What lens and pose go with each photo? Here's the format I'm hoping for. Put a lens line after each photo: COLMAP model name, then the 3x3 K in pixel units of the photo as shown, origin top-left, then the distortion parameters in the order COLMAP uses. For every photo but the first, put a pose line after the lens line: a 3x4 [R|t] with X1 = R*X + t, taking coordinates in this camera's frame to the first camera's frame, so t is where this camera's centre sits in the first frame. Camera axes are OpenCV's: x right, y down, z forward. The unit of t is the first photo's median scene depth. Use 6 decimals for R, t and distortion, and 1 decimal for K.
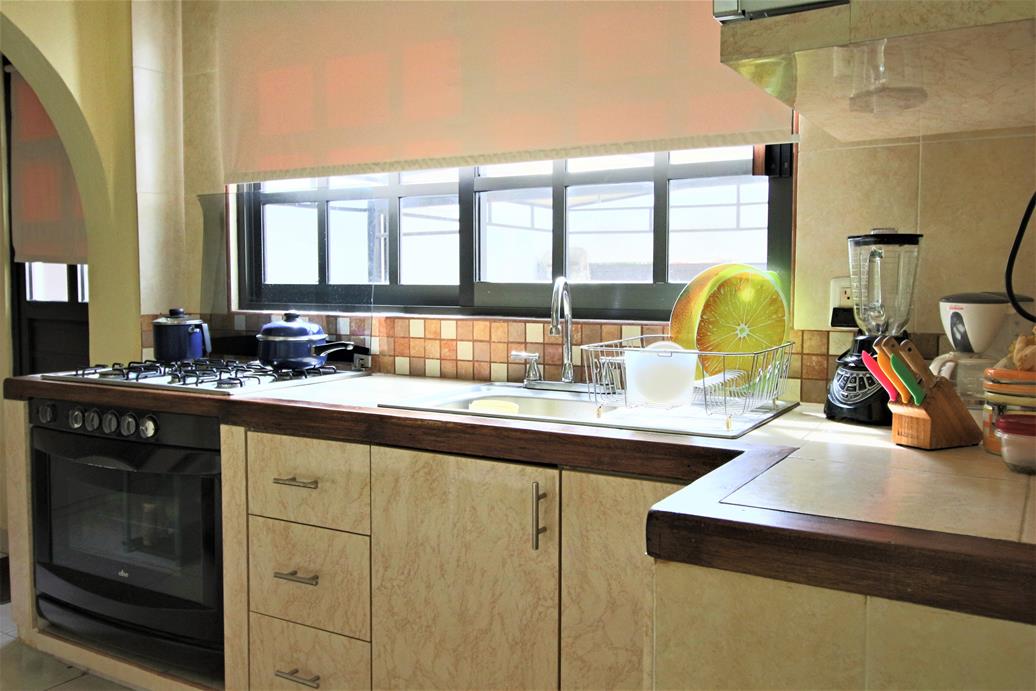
lens RADIAL K [[868.3, 0, 516.6], [0, 868.3, 343.9], [0, 0, 1]] dist [0.014645, 0.000492]
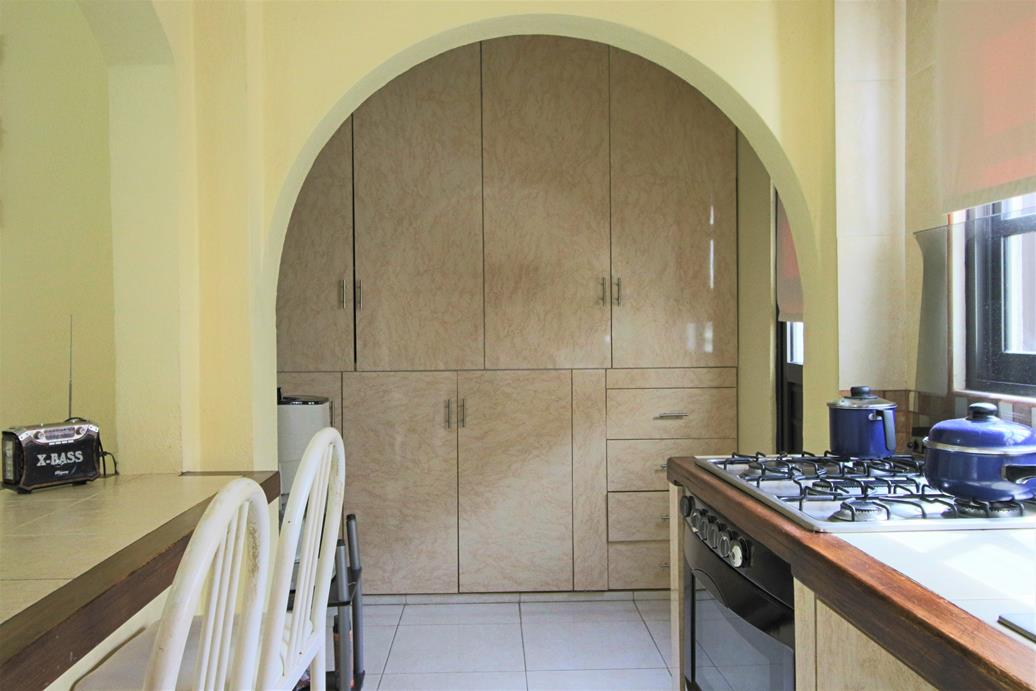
lens RADIAL K [[868.3, 0, 518.4], [0, 868.3, 344.8], [0, 0, 1]] dist [0.014645, 0.000492]
pose [[0.530360, 0.007418, -0.847740, 0.088471], [-0.045111, 0.998792, -0.019482, -0.048963], [0.846571, 0.048575, 0.530054, 0.351220]]
